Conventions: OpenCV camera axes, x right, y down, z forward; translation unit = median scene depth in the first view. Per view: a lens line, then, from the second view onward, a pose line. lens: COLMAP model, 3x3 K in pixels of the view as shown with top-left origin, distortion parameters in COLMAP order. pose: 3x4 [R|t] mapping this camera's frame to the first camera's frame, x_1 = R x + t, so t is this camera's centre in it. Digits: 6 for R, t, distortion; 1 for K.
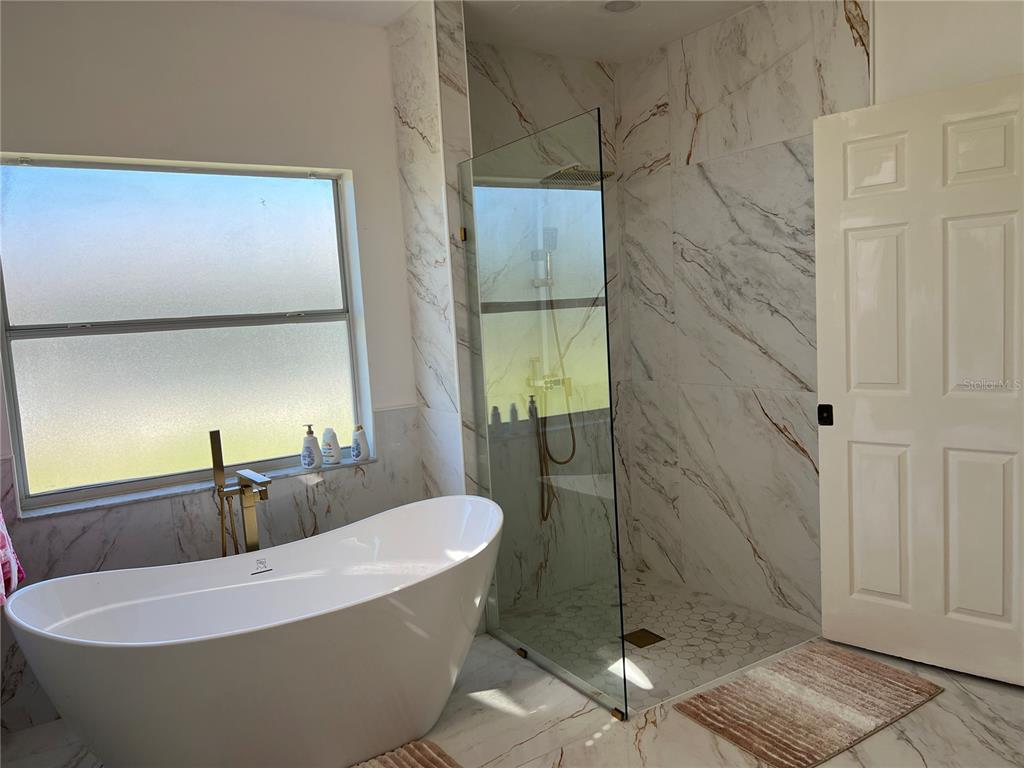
lens RADIAL K [[775.8, 0, 513.1], [0, 775.8, 384.4], [0, 0, 1]] dist [0.009812, -0.017850]
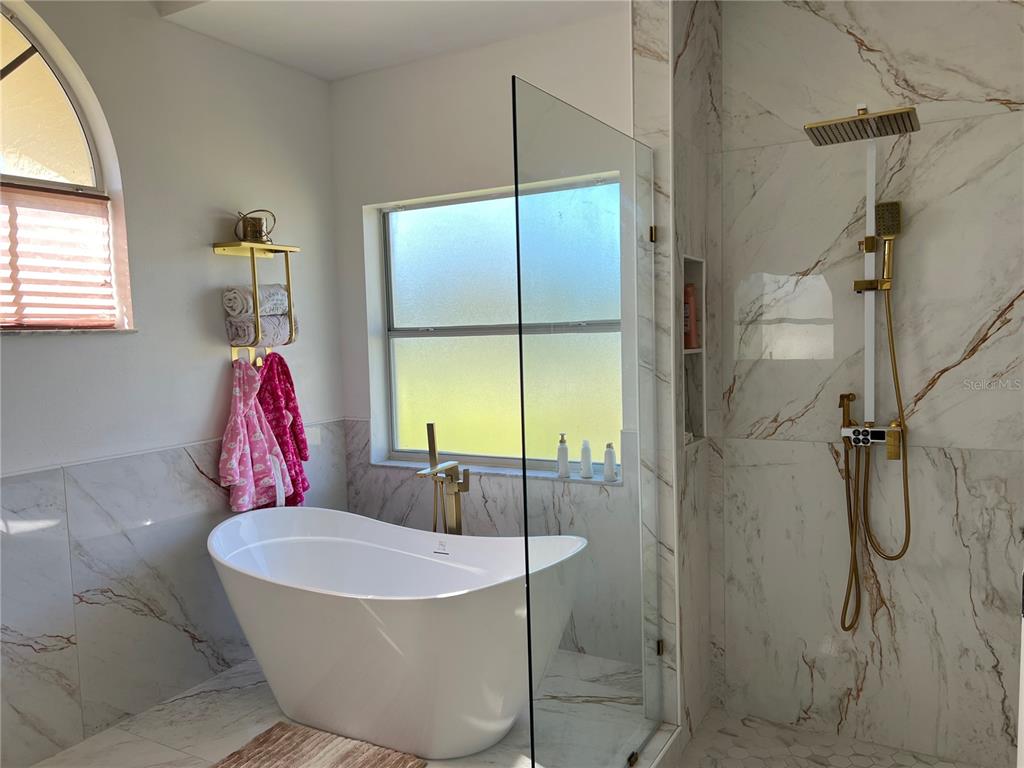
lens RADIAL K [[775.8, 0, 510.7], [0, 775.8, 387.0], [0, 0, 1]] dist [0.009812, -0.017850]
pose [[0.429956, 0.106626, -0.896531, 0.606097], [-0.084599, 0.993391, 0.077574, -0.081171], [0.898878, 0.042492, 0.436135, 0.496644]]
